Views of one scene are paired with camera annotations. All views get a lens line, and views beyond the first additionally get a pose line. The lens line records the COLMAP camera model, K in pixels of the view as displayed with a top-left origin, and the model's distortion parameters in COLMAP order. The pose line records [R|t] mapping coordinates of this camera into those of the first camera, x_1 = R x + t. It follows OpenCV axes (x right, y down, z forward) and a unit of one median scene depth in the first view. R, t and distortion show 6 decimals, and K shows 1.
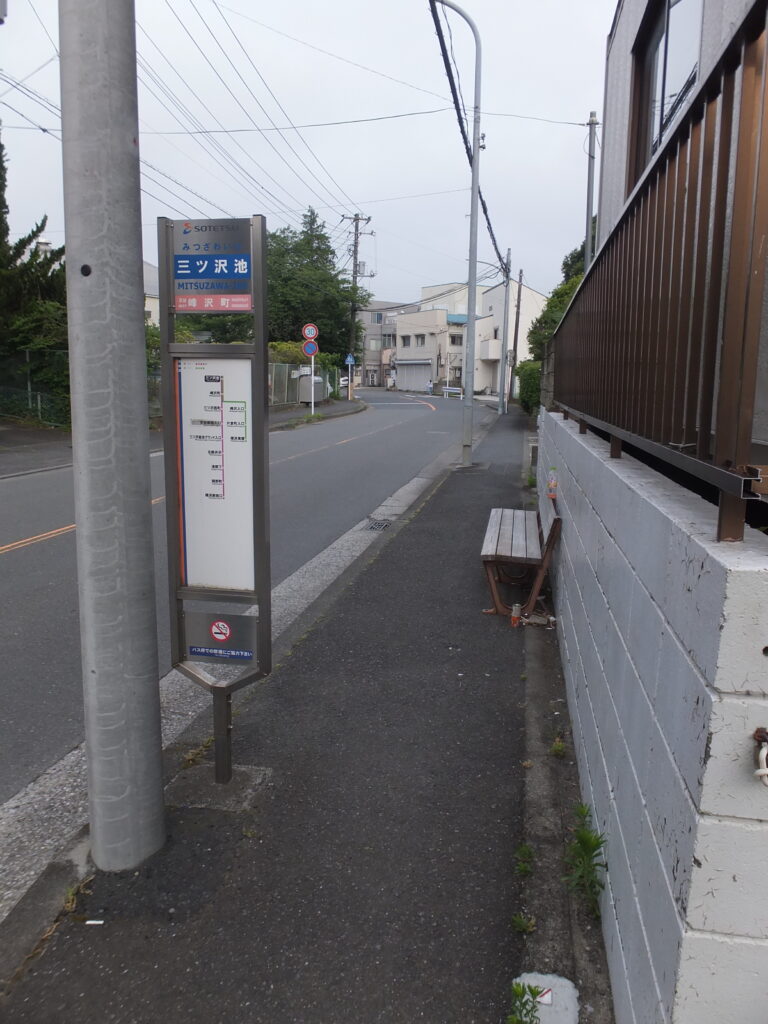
lens RADIAL K [[761.8, 0, 385.1], [0, 761.8, 504.3], [0, 0, 1]] dist [-0.028541, 0.010769]
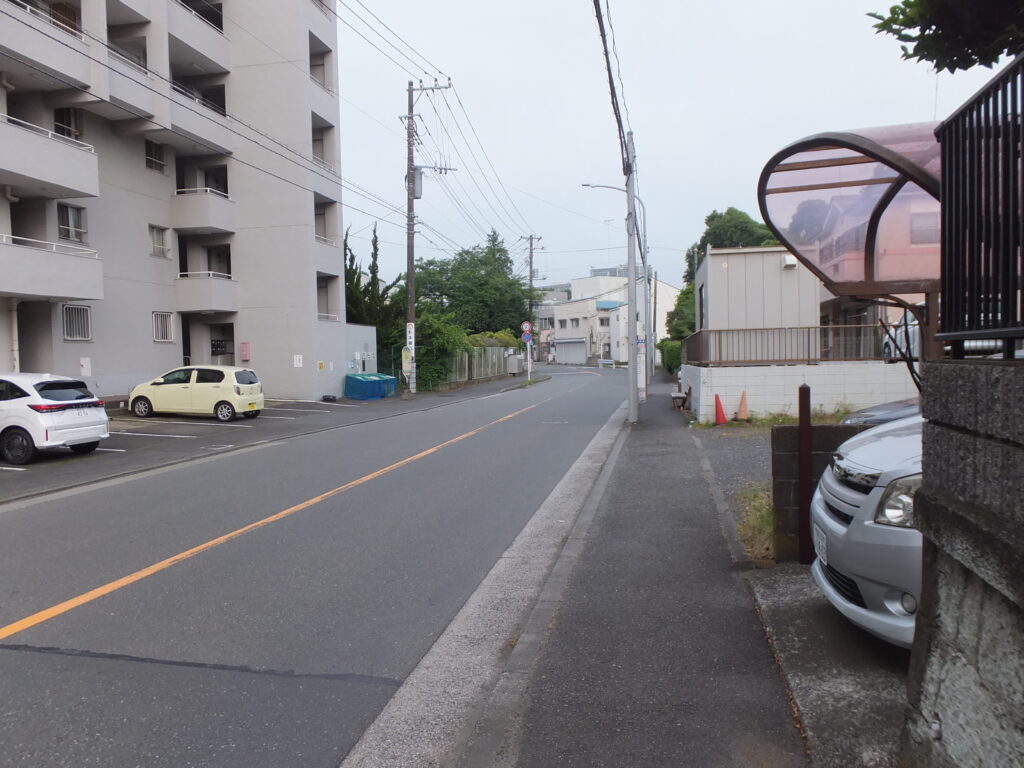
lens RADIAL K [[761.8, 0, 510.4], [0, 761.8, 385.1], [0, 0, 1]] dist [-0.028541, 0.010769]
pose [[0.999239, -0.037474, -0.010843, -0.068527], [0.035852, 0.991705, -0.123436, 0.046990], [0.015379, 0.122953, 0.992293, -0.304898]]
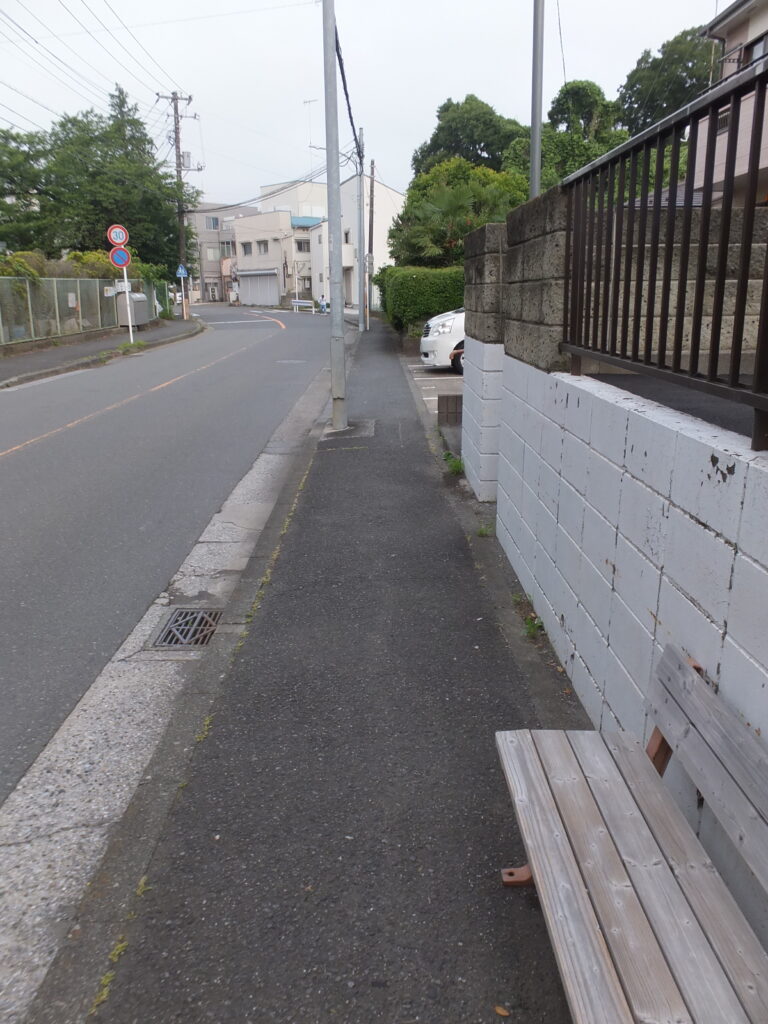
lens RADIAL K [[761.8, 0, 377.9], [0, 761.8, 512.7], [0, 0, 1]] dist [-0.028541, 0.010769]
pose [[0.982607, -0.079283, 0.167922, 0.006213], [0.058188, 0.990192, 0.127021, -0.016479], [-0.176345, -0.115040, 0.977583, 0.093760]]
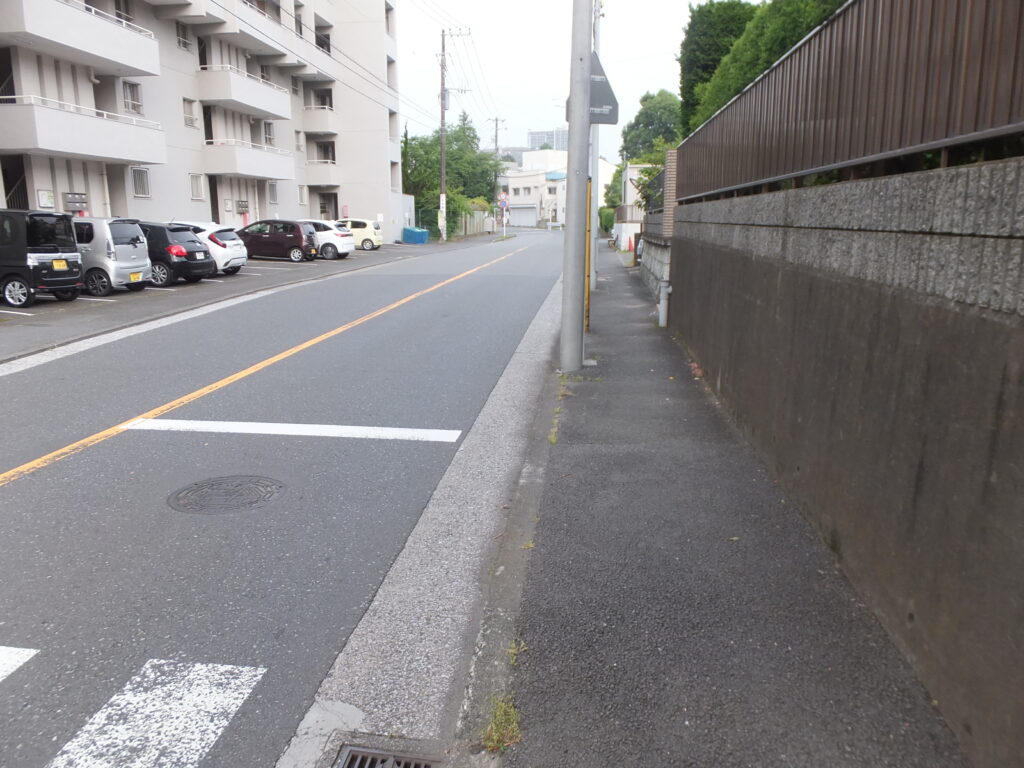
lens RADIAL K [[761.8, 0, 515.0], [0, 761.8, 384.0], [0, 0, 1]] dist [-0.028541, 0.010769]
pose [[0.996298, -0.038482, 0.076867, -0.144425], [0.034476, 0.998011, 0.052783, 0.106842], [-0.078746, -0.049938, 0.995643, -0.659173]]
